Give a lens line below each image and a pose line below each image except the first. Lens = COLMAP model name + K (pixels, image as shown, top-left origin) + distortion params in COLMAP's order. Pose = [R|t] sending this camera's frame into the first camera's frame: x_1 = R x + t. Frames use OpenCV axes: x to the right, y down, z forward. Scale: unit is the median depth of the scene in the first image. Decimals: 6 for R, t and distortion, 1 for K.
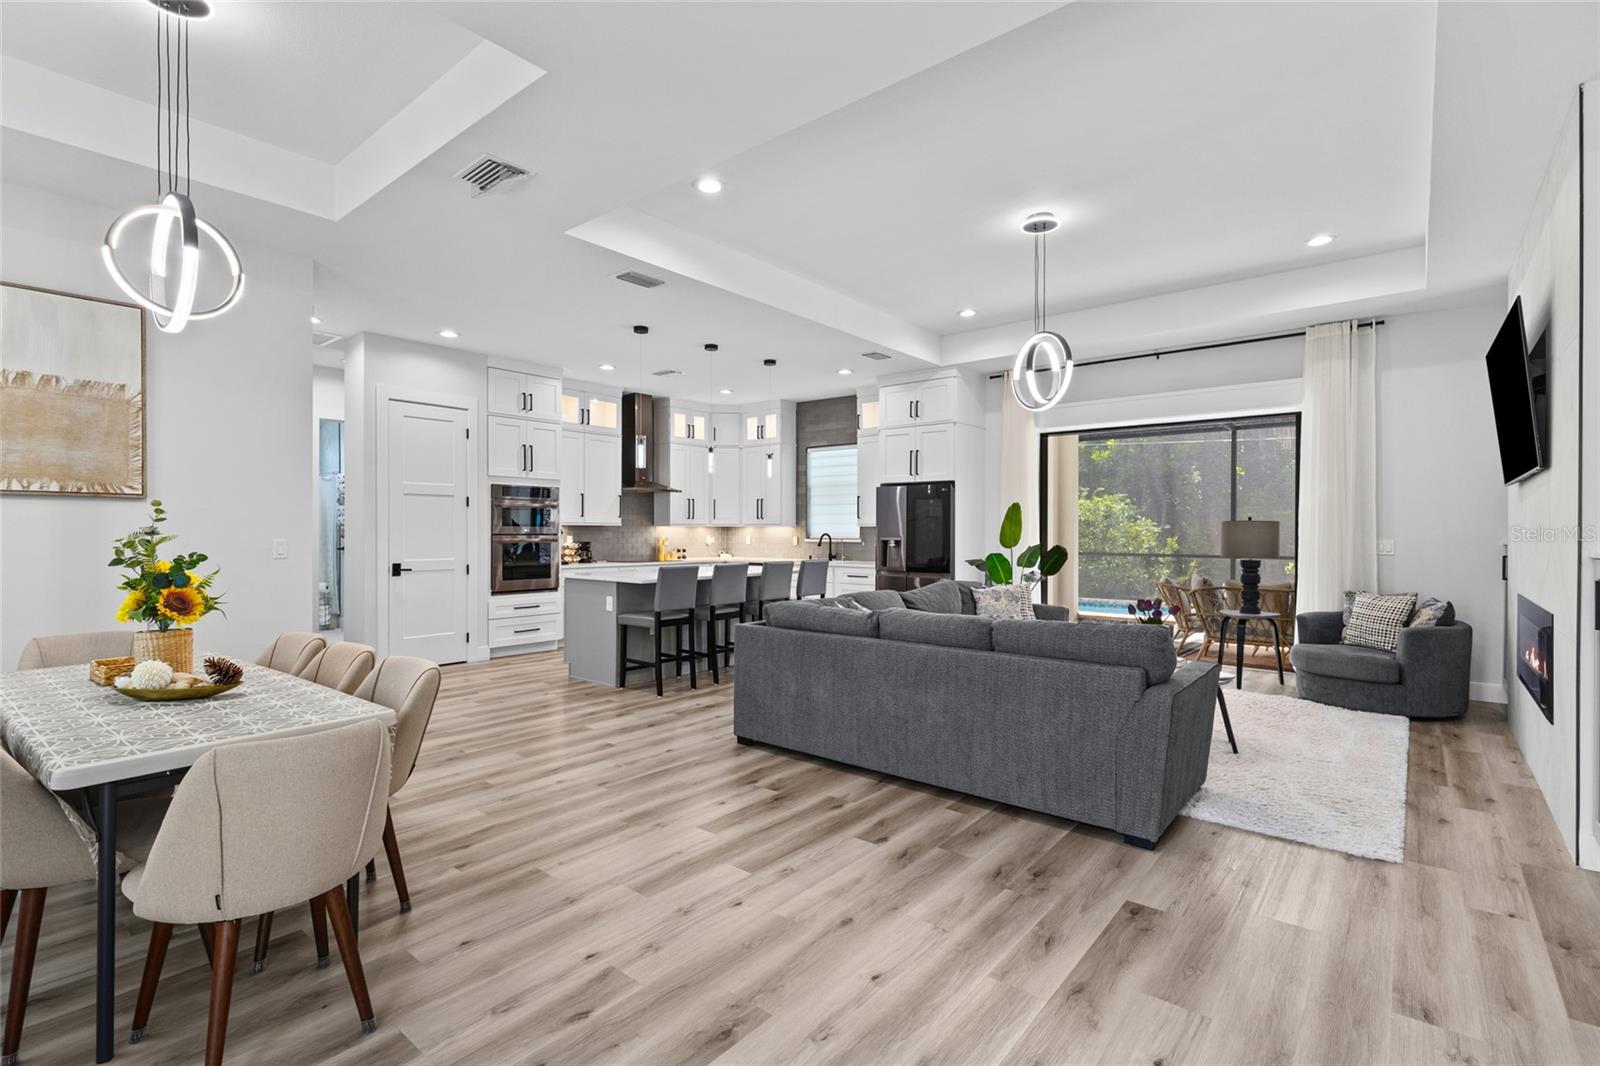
lens RADIAL K [[737.8, 0, 799.5], [0, 737.8, 536.9], [0, 0, 1]] dist [0.002323, 0.001573]
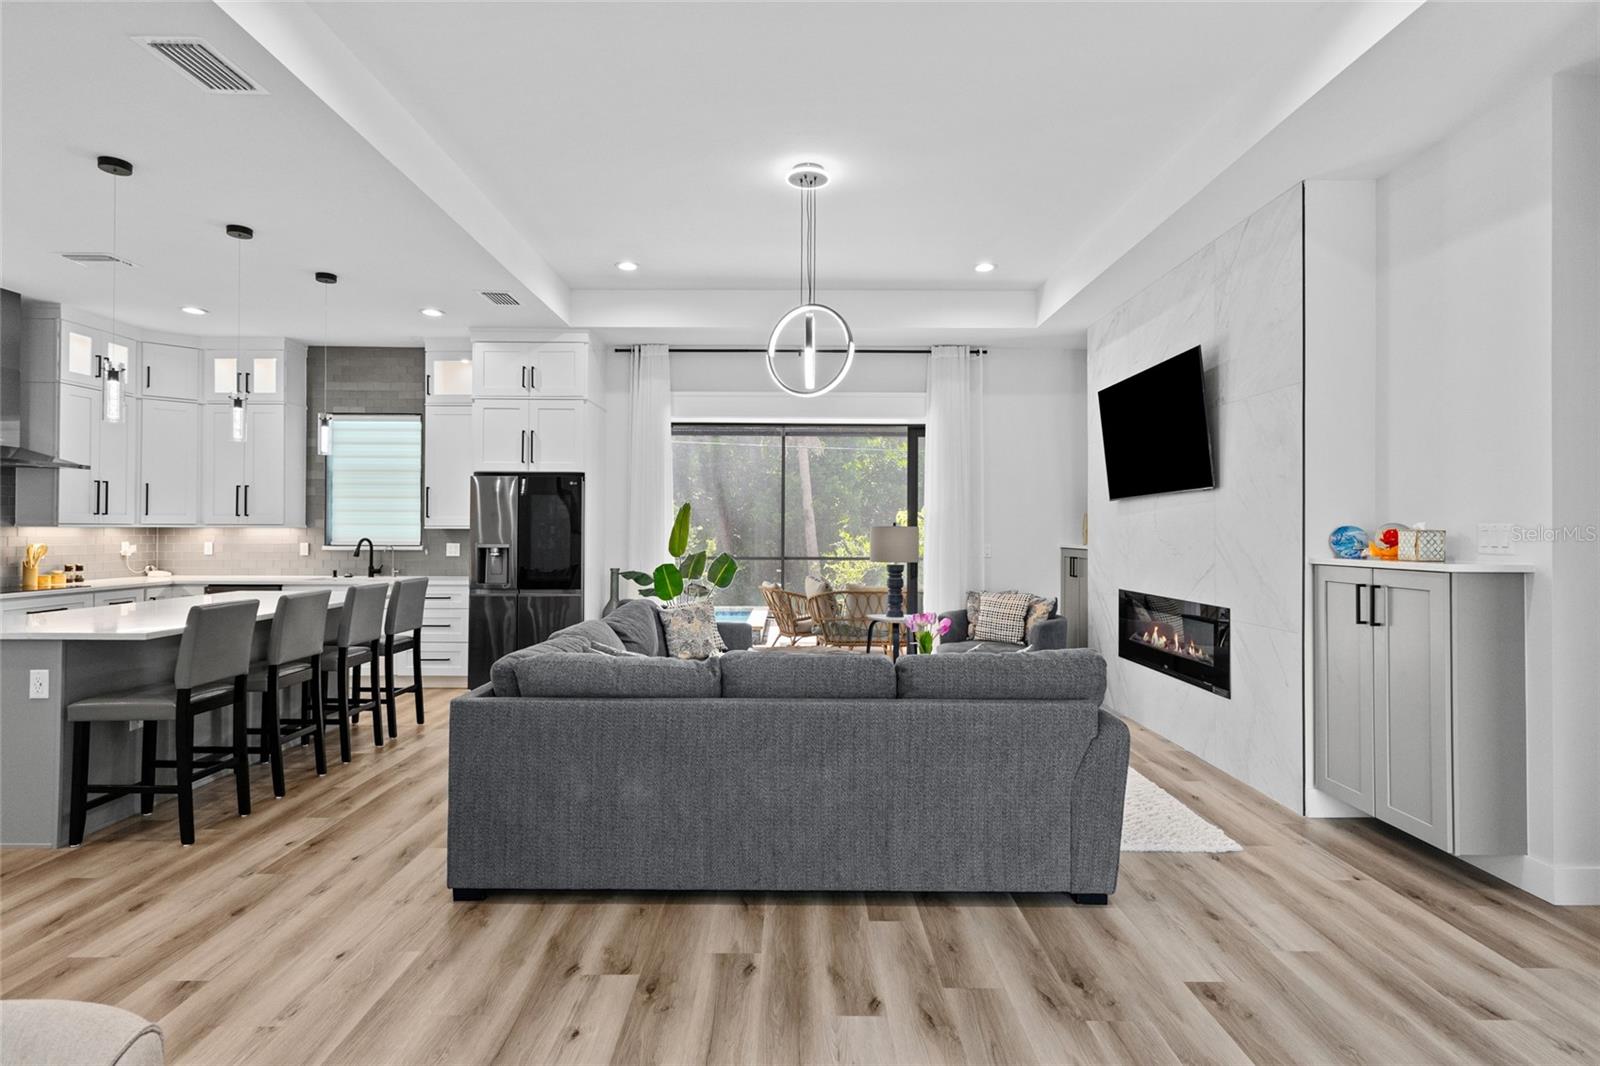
lens RADIAL K [[800.4, 0, 798.7], [0, 800.4, 524.2], [0, 0, 1]] dist [0.011007, -0.000900]
pose [[0.771519, 0.006394, 0.636175, -0.211032], [0.002836, 0.999905, -0.013490, -0.010501], [-0.636200, 0.012212, 0.771427, 0.239450]]
